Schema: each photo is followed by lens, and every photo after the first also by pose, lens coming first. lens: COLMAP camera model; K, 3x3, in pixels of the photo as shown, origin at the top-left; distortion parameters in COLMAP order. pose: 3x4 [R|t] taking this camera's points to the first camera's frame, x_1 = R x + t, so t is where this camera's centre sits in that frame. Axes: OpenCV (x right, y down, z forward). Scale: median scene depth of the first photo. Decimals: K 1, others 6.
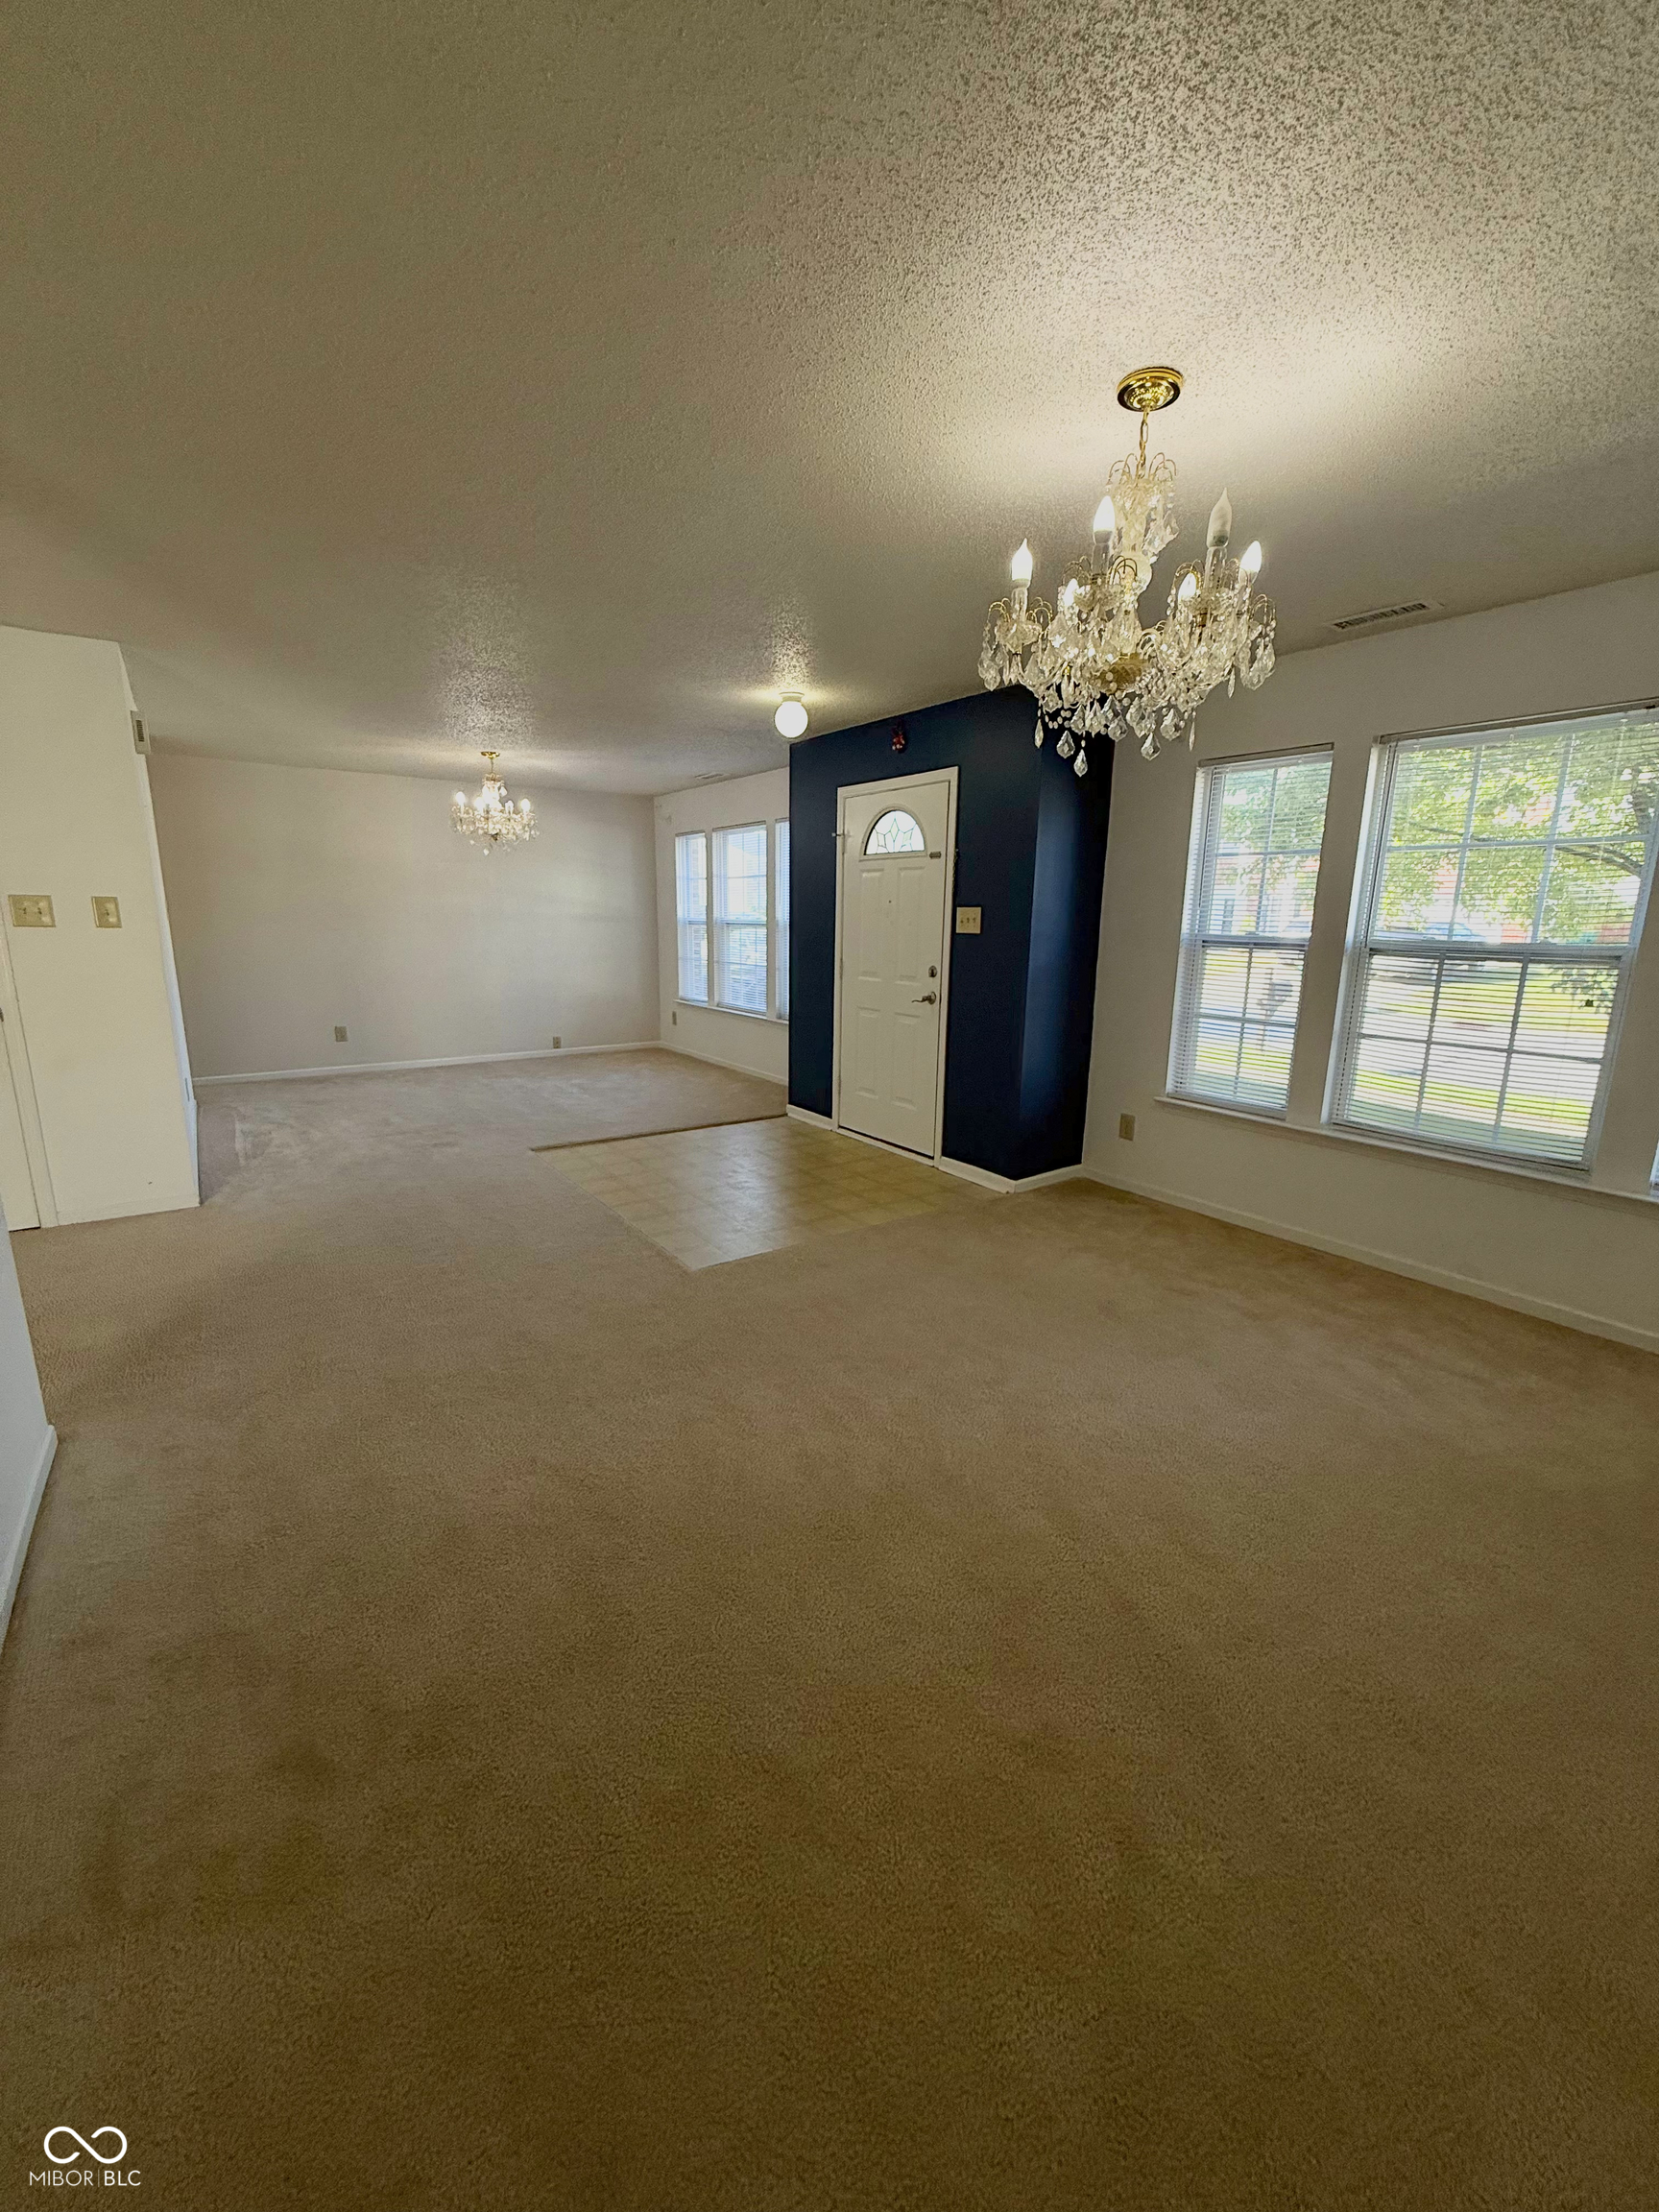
lens RADIAL K [[883.9, 0, 825.4], [0, 883.9, 1102.7], [0, 0, 1]] dist [-0.000046, 0.000748]
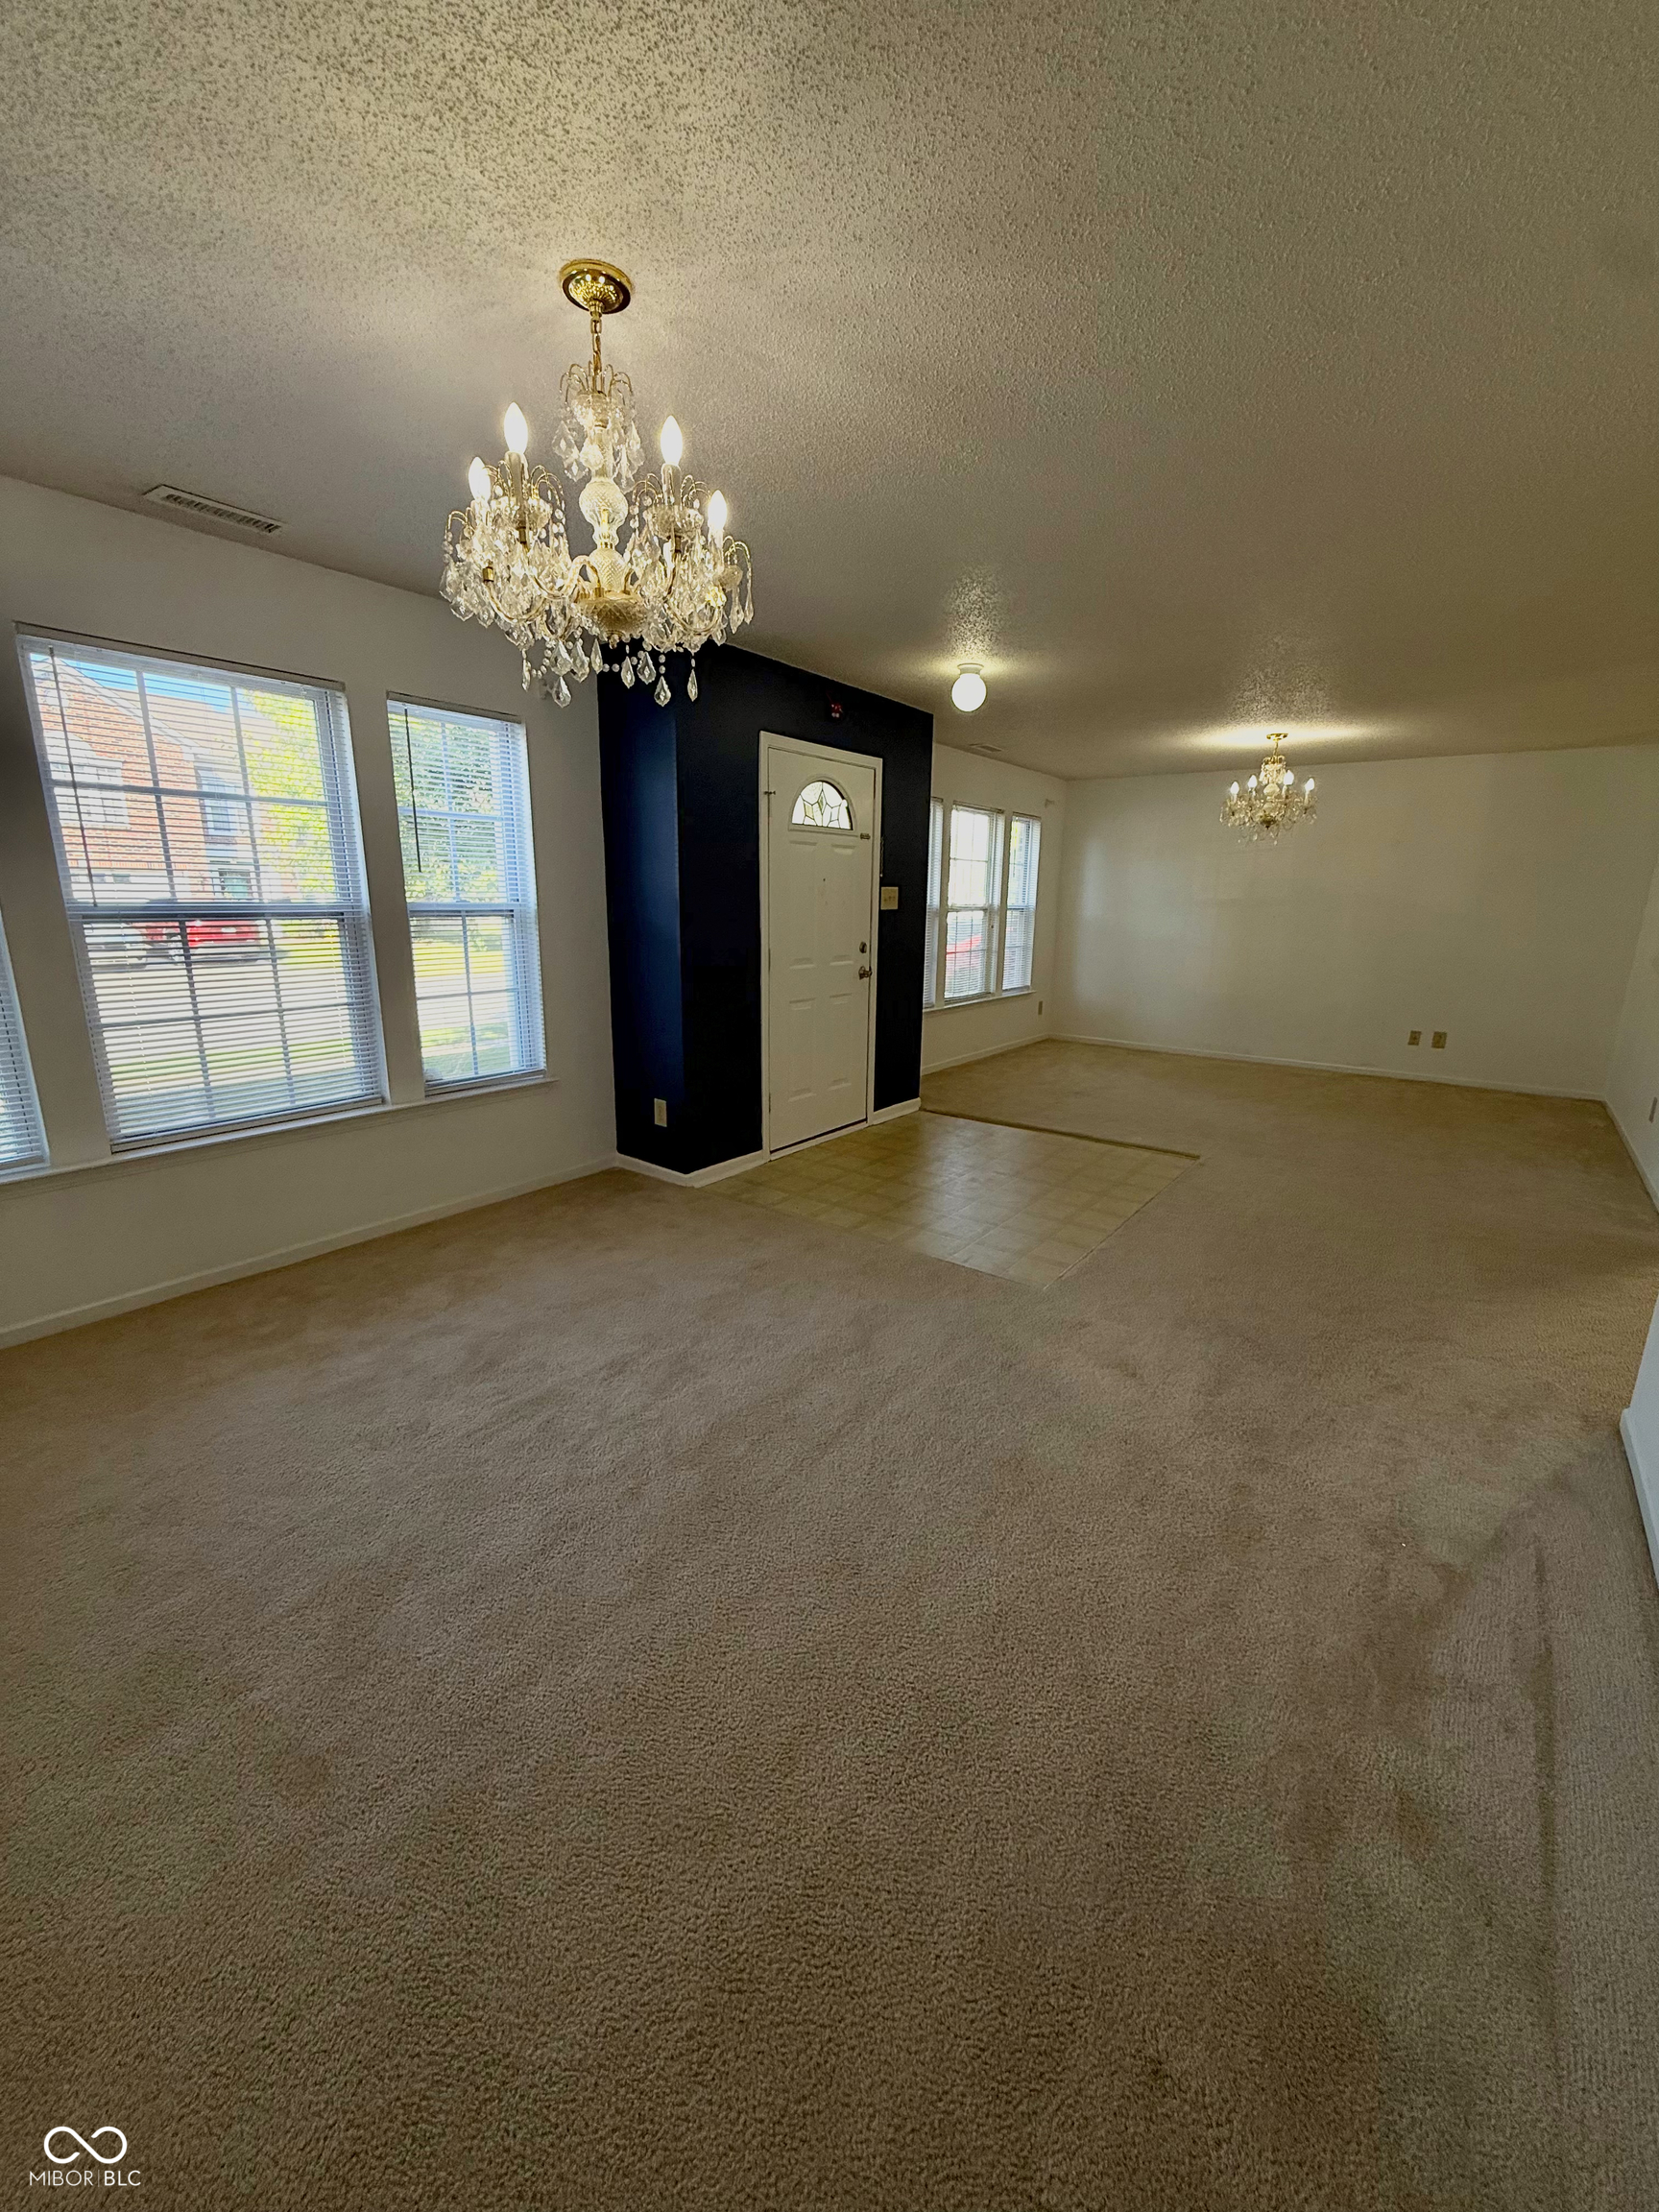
lens RADIAL K [[883.9, 0, 825.4], [0, 883.9, 1102.7], [0, 0, 1]] dist [-0.000046, 0.000748]
pose [[-0.311274, -0.233610, 0.921159, -0.868292], [0.188947, 0.934749, 0.300905, -0.296546], [-0.931347, 0.267715, -0.246823, 1.331220]]
